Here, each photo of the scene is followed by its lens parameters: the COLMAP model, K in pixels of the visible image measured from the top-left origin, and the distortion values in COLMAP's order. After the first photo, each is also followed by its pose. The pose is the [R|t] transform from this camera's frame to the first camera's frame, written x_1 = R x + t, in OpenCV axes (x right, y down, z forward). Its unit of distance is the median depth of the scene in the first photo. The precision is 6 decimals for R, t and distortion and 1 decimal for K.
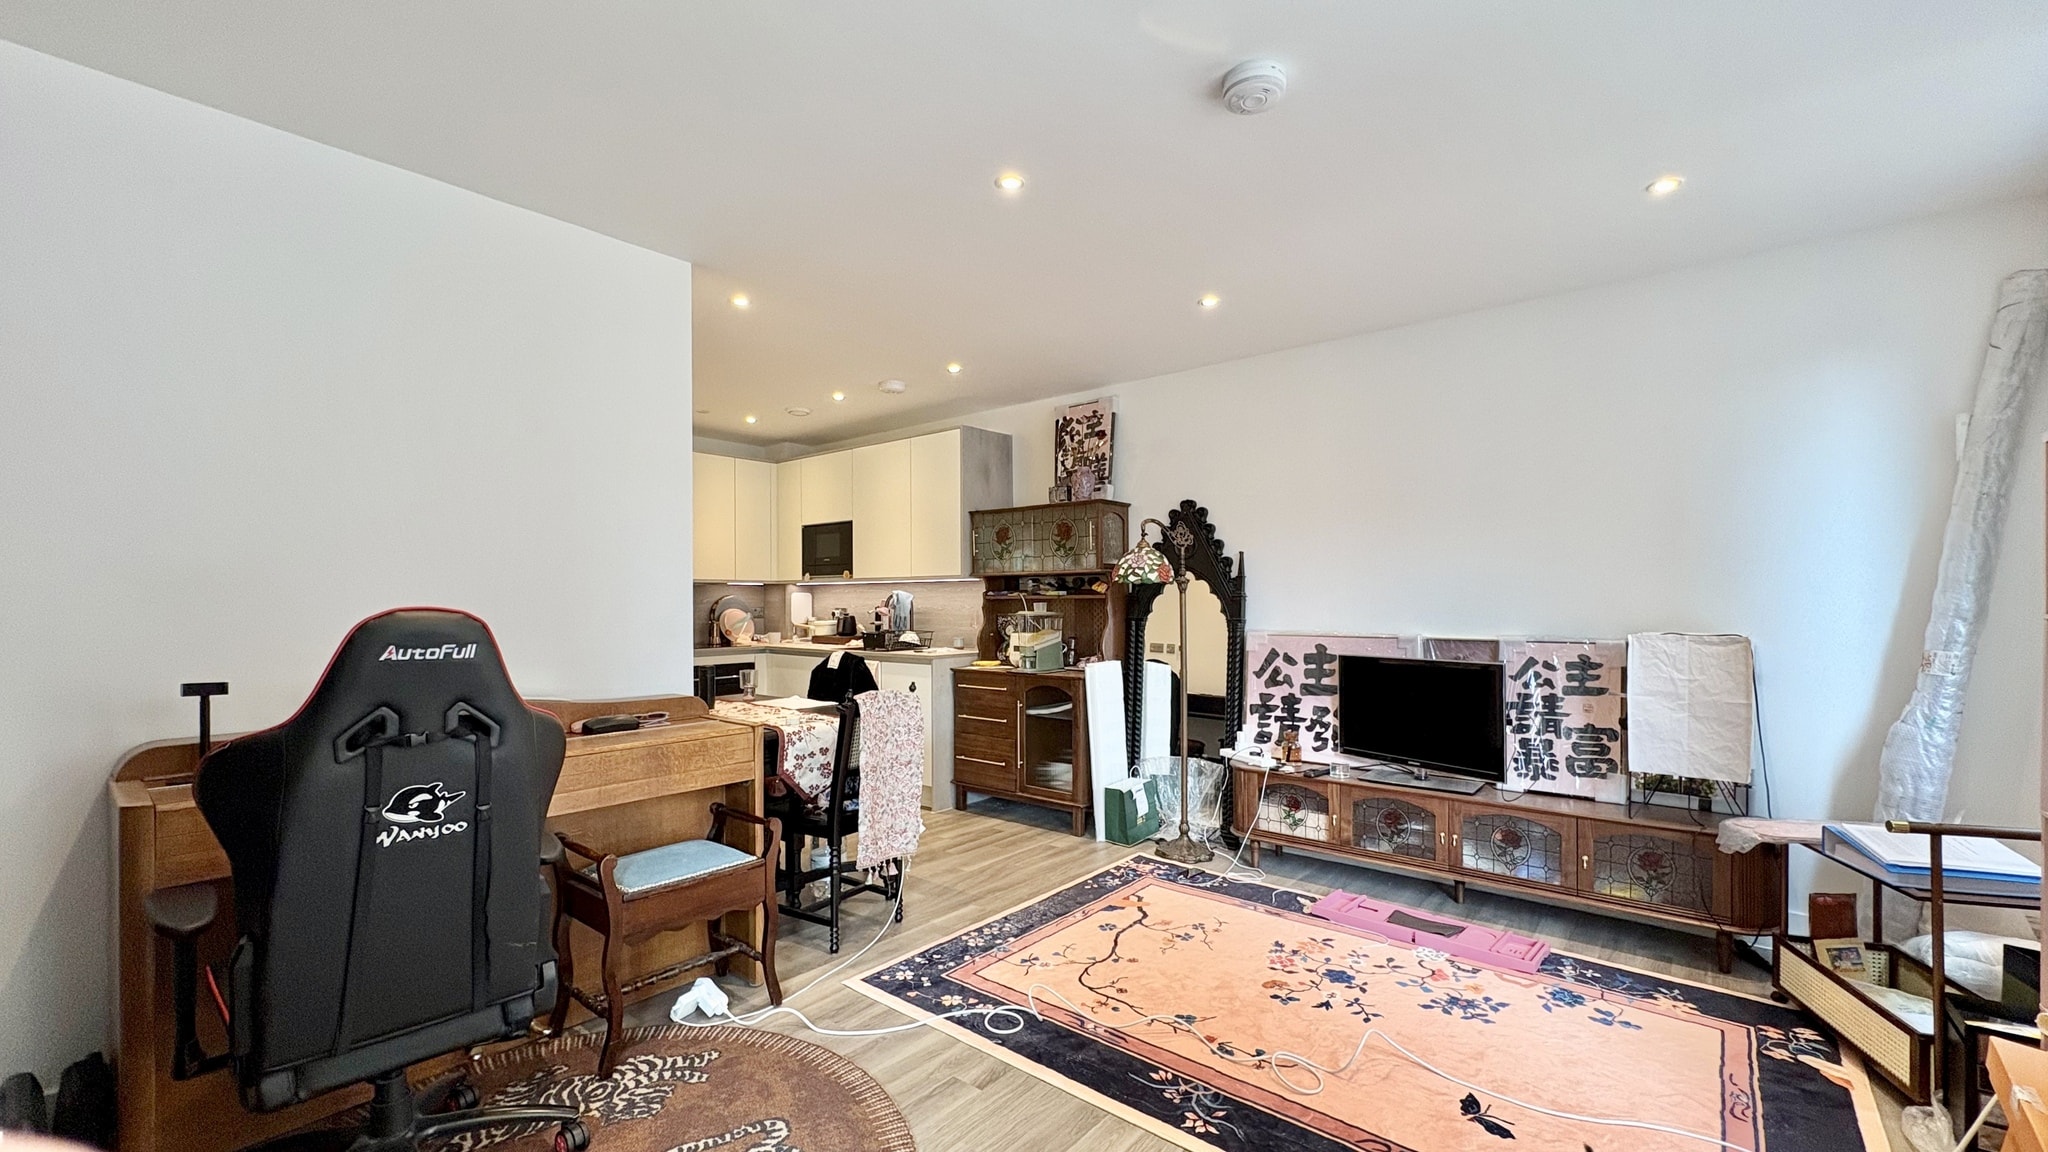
lens RADIAL K [[826.4, 0, 1022.3], [0, 826.4, 605.9], [0, 0, 1]] dist [-0.001083, -0.000157]
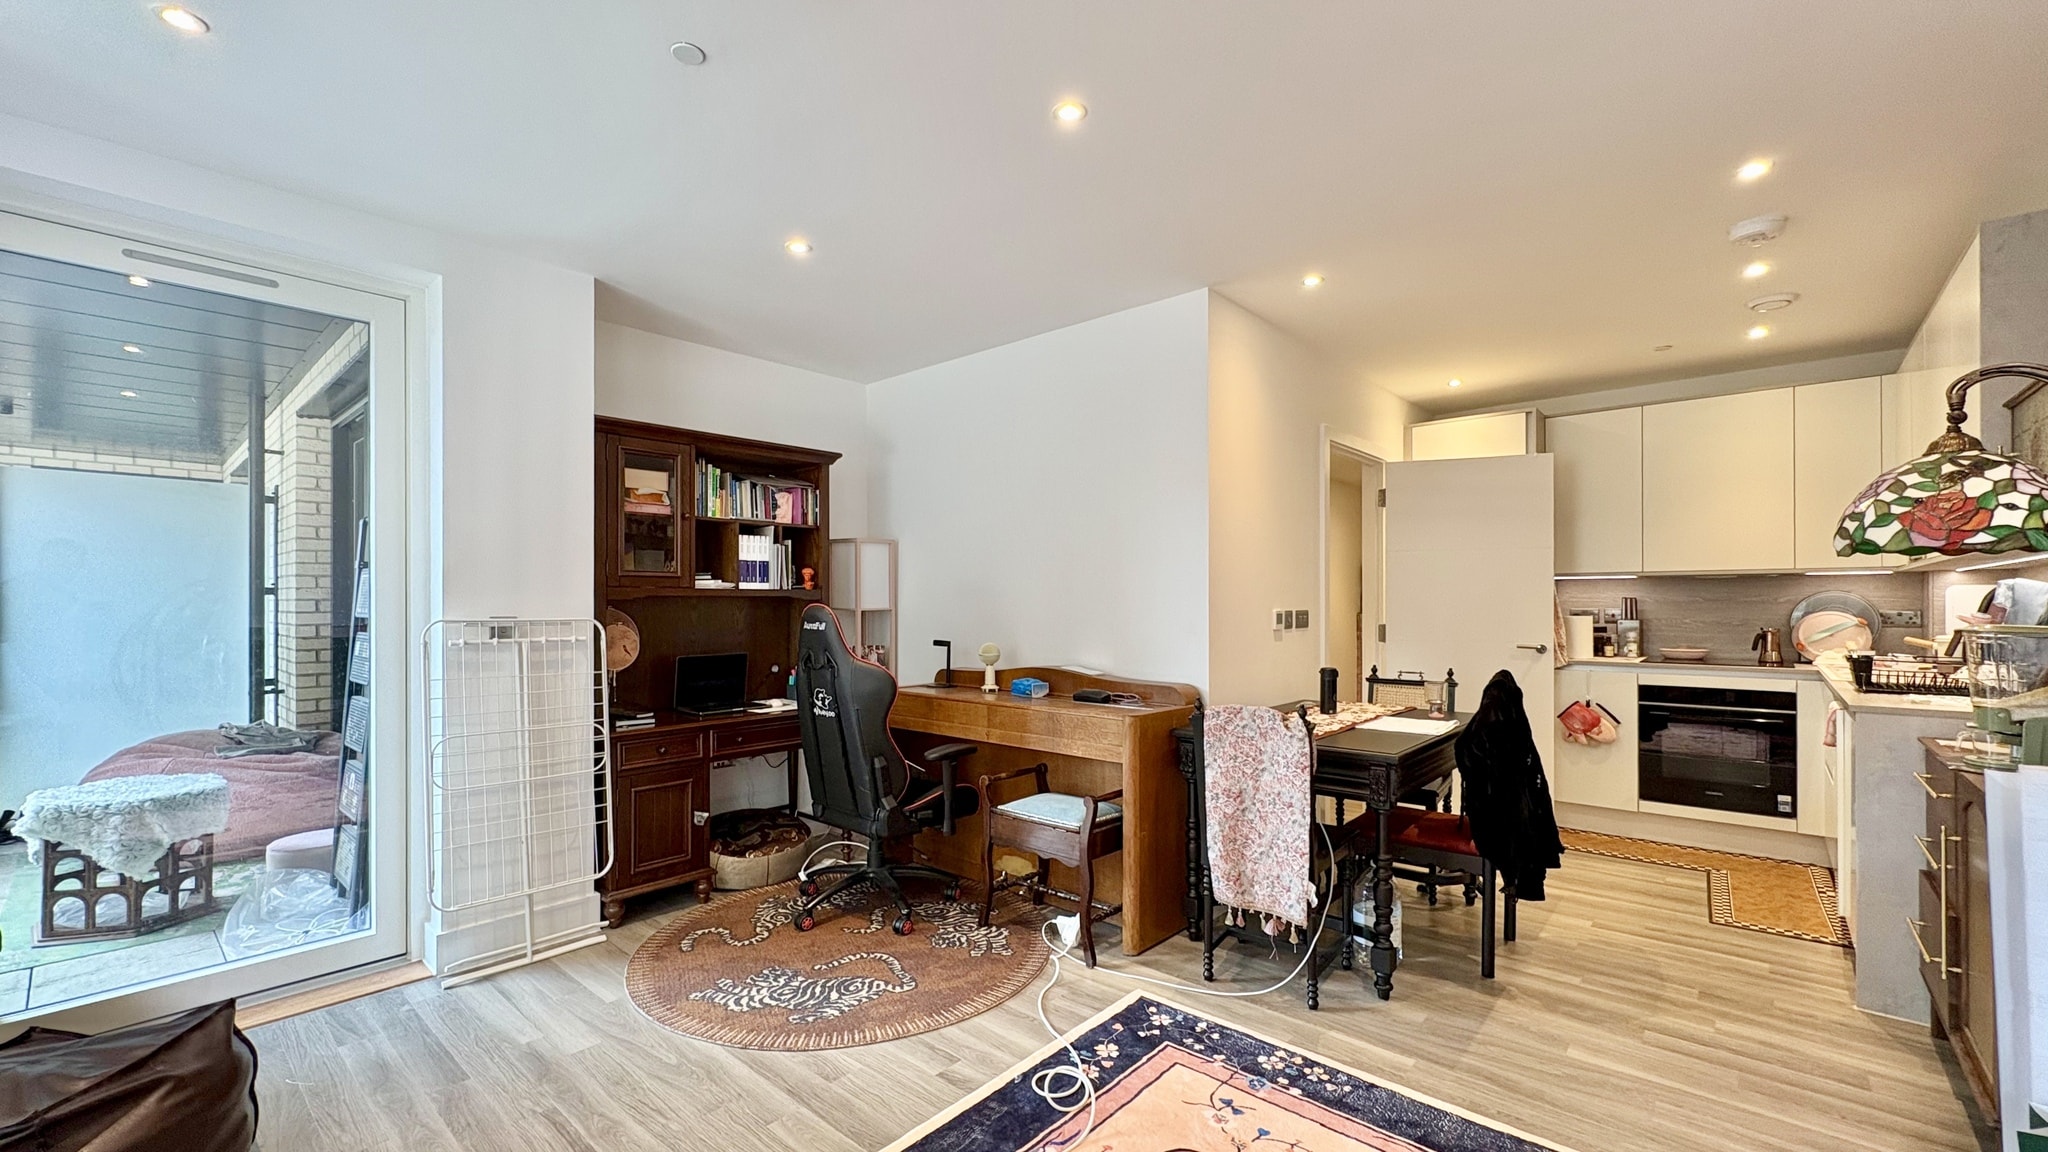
lens RADIAL K [[826.4, 0, 1022.3], [0, 826.4, 605.9], [0, 0, 1]] dist [-0.001083, -0.000157]
pose [[-0.030279, 0.002689, -0.999538, 0.680885], [-0.004113, 0.999988, 0.002815, -0.000985], [0.999533, 0.004196, -0.030268, 0.794411]]
